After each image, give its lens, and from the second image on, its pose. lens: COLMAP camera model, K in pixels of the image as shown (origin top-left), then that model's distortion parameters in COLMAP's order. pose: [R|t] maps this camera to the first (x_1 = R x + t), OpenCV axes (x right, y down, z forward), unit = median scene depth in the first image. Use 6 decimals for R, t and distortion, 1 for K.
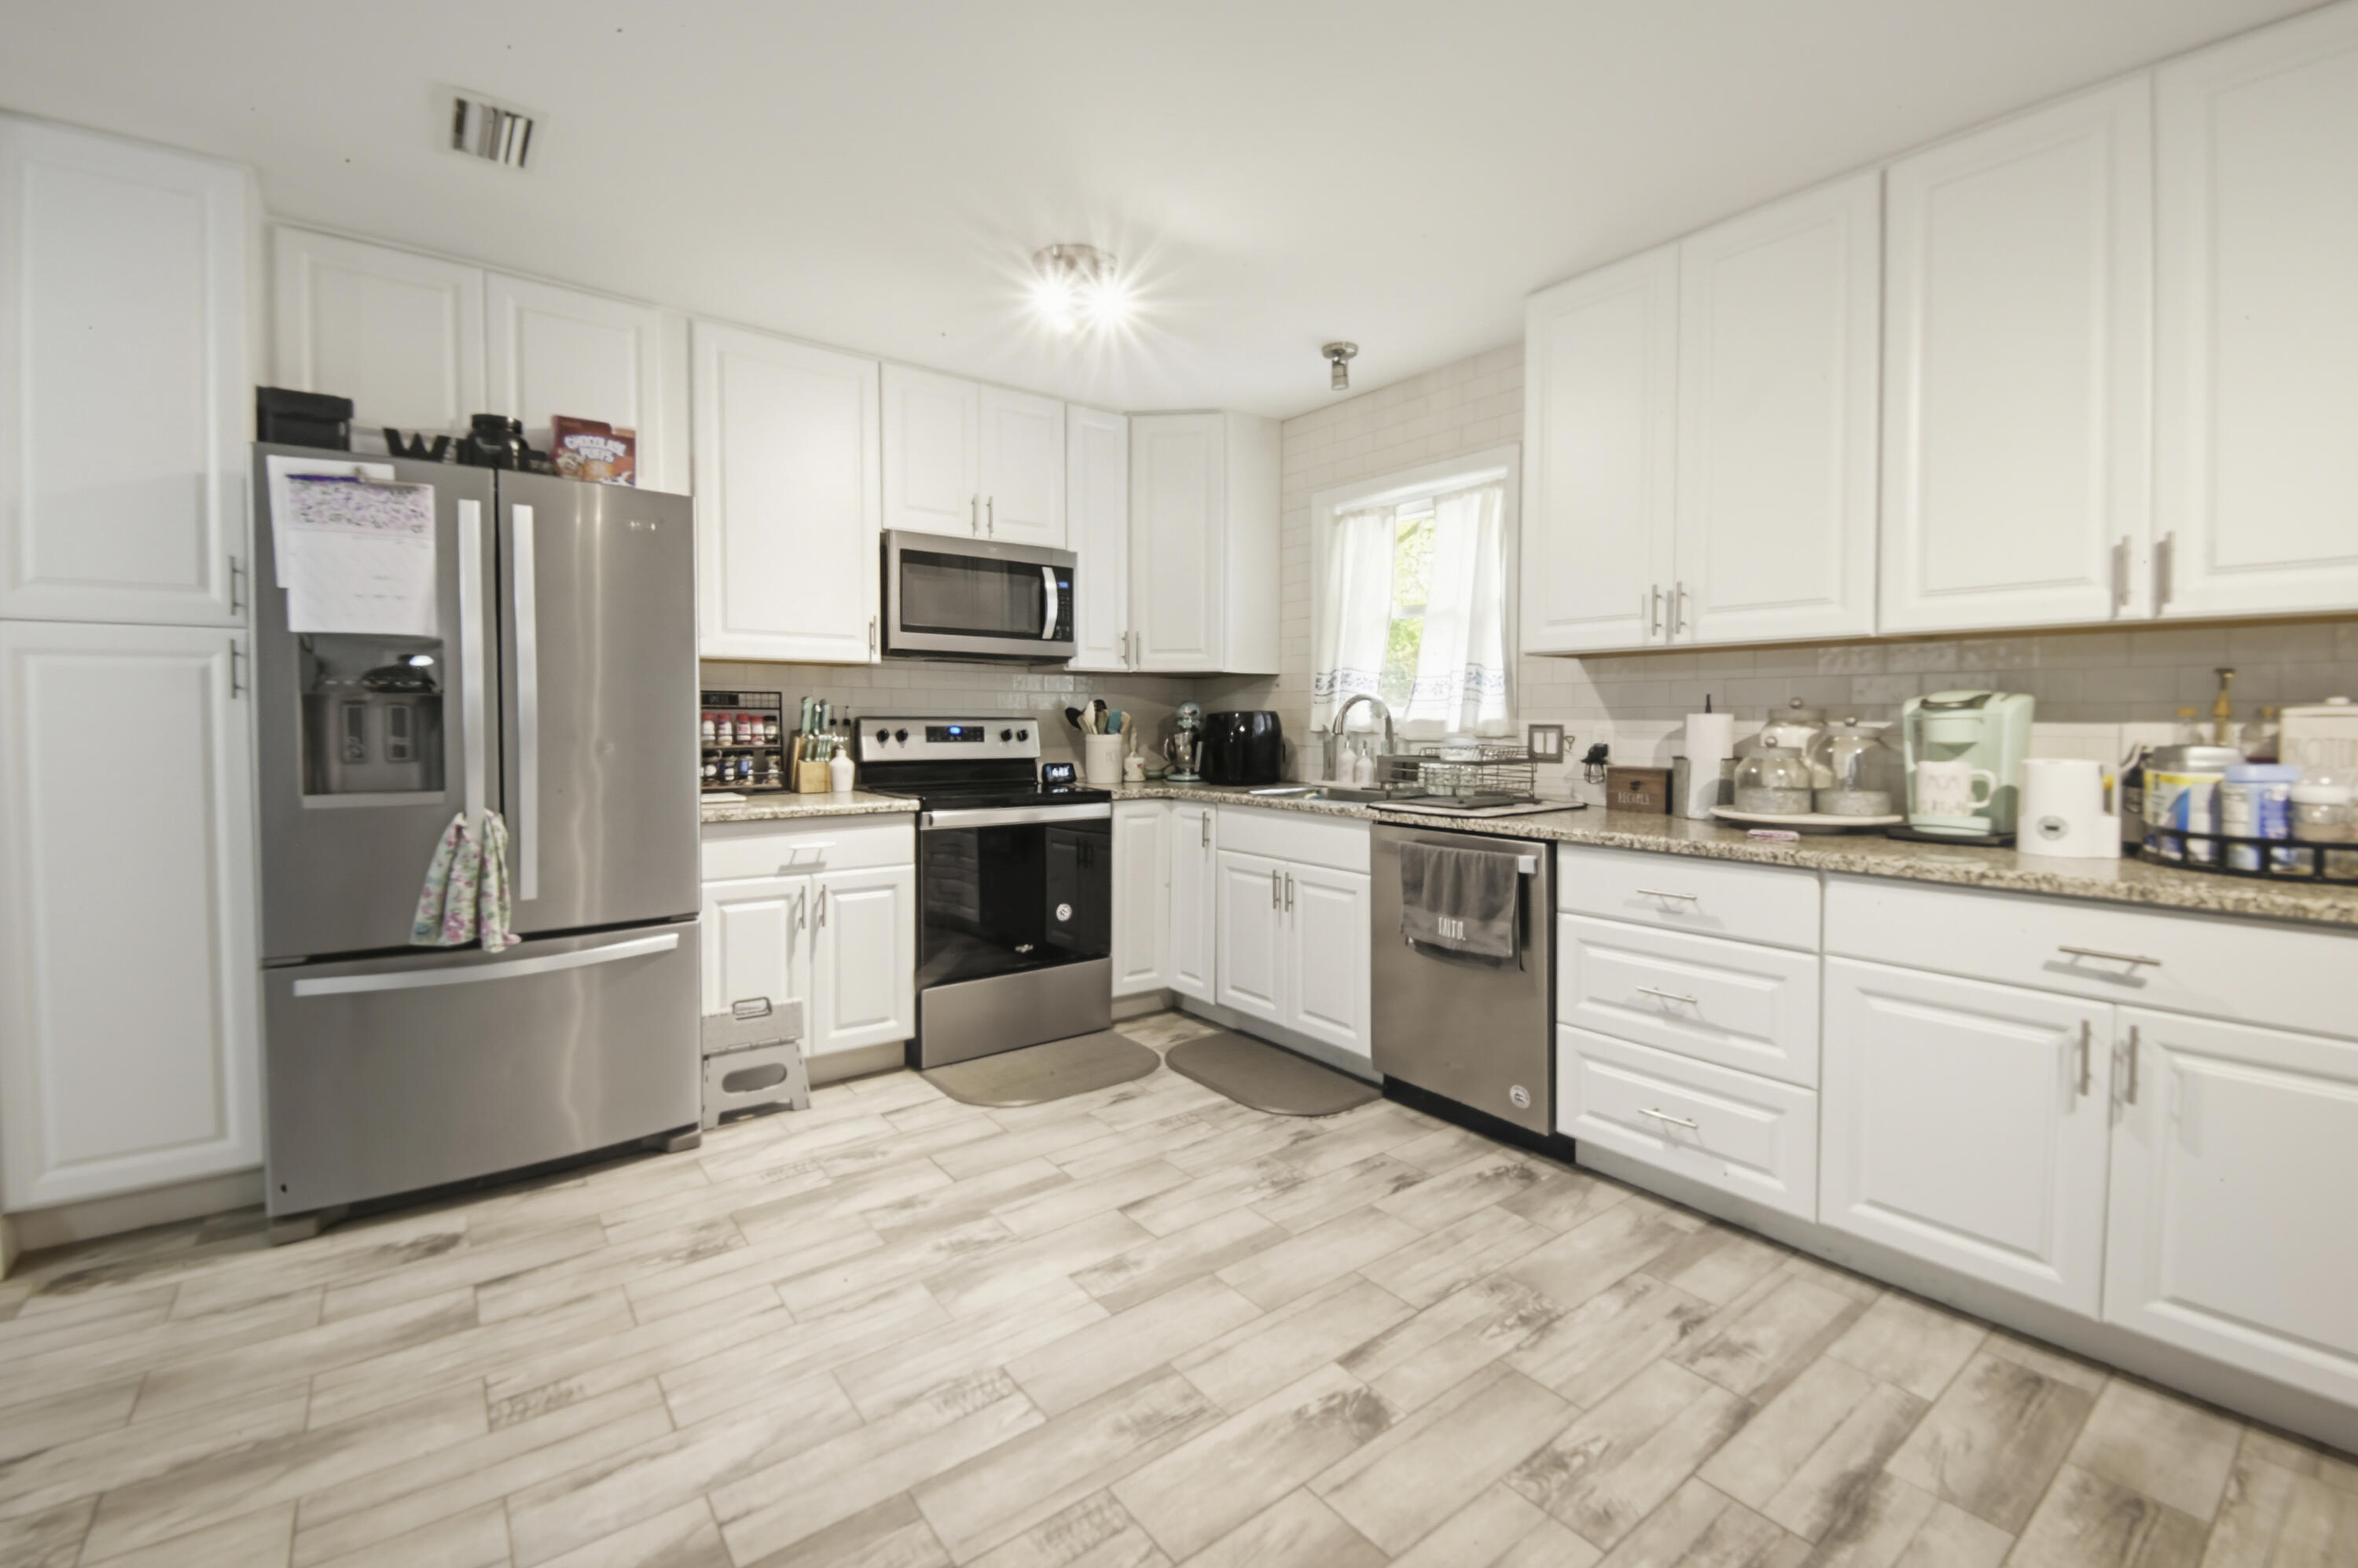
lens RADIAL K [[958.9, 0, 1158.7], [0, 958.9, 740.3], [0, 0, 1]] dist [-0.007949, -0.005057]
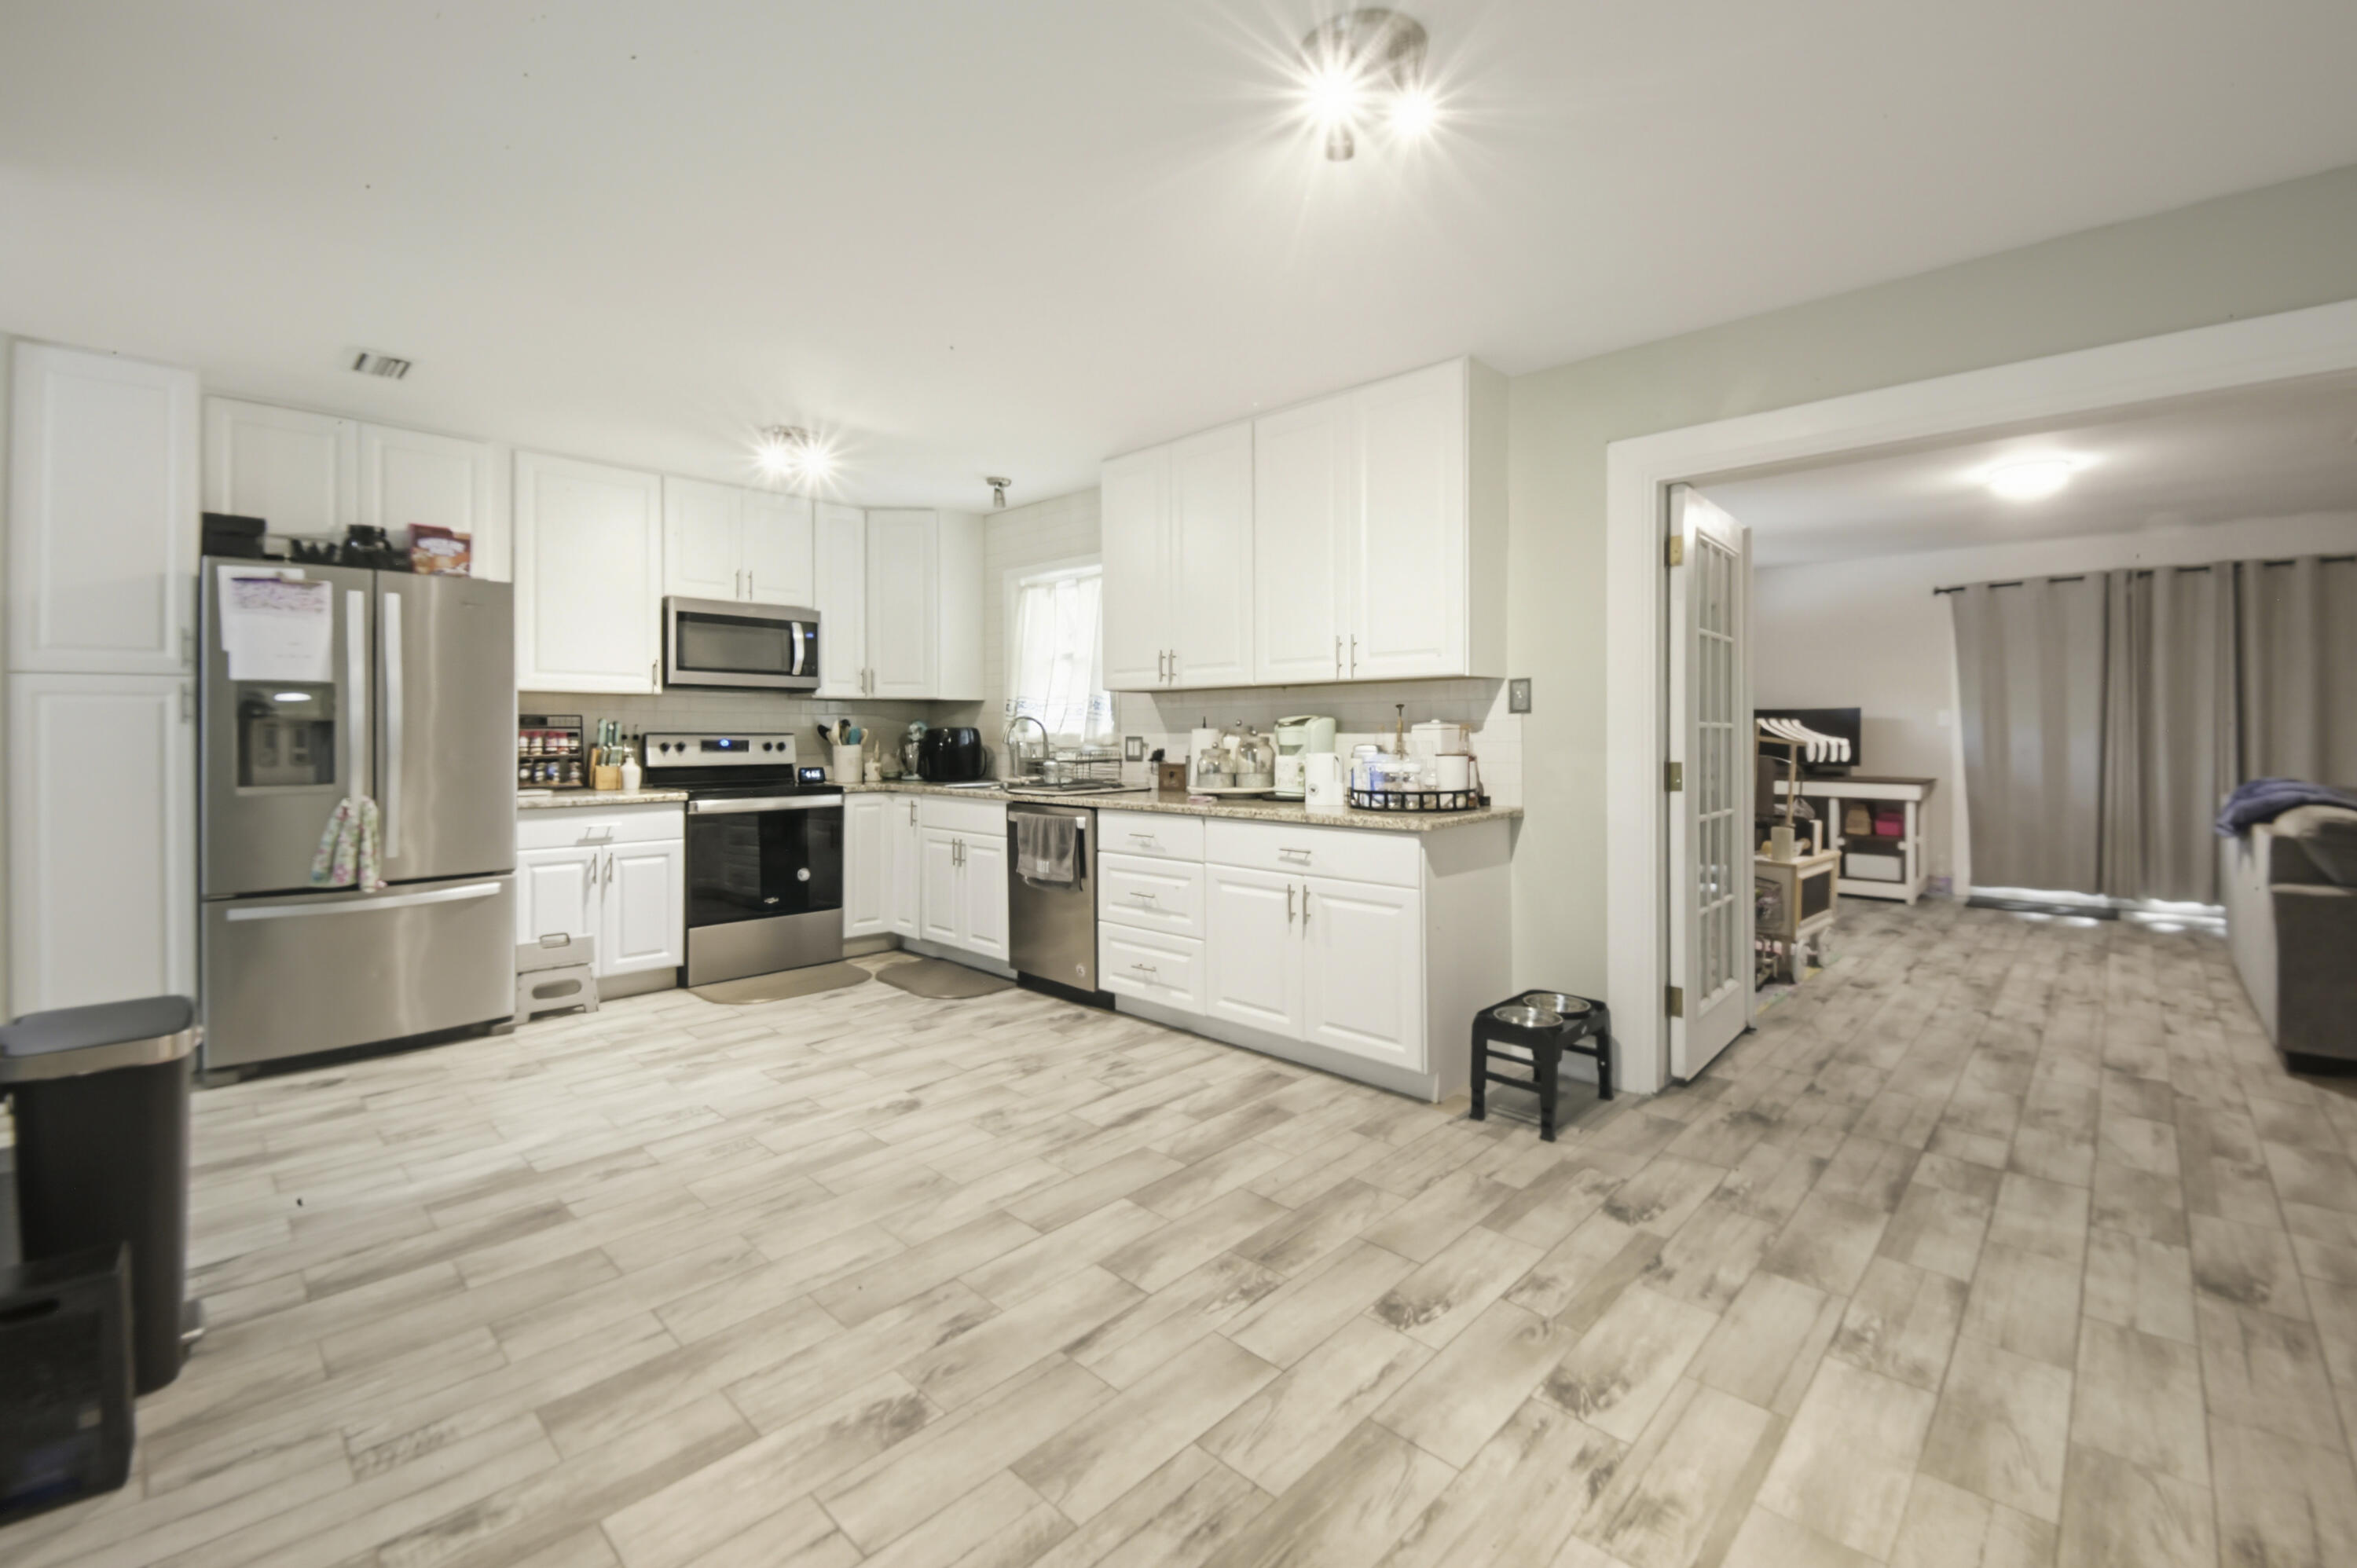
lens RADIAL K [[958.5, 0, 1175.1], [0, 958.5, 719.4], [0, 0, 1]] dist [-0.007949, -0.005057]
pose [[0.985875, -0.002717, 0.167460, 0.286303], [0.008677, 0.999354, -0.034870, 0.014038], [-0.167257, 0.035830, 0.985262, -0.652007]]
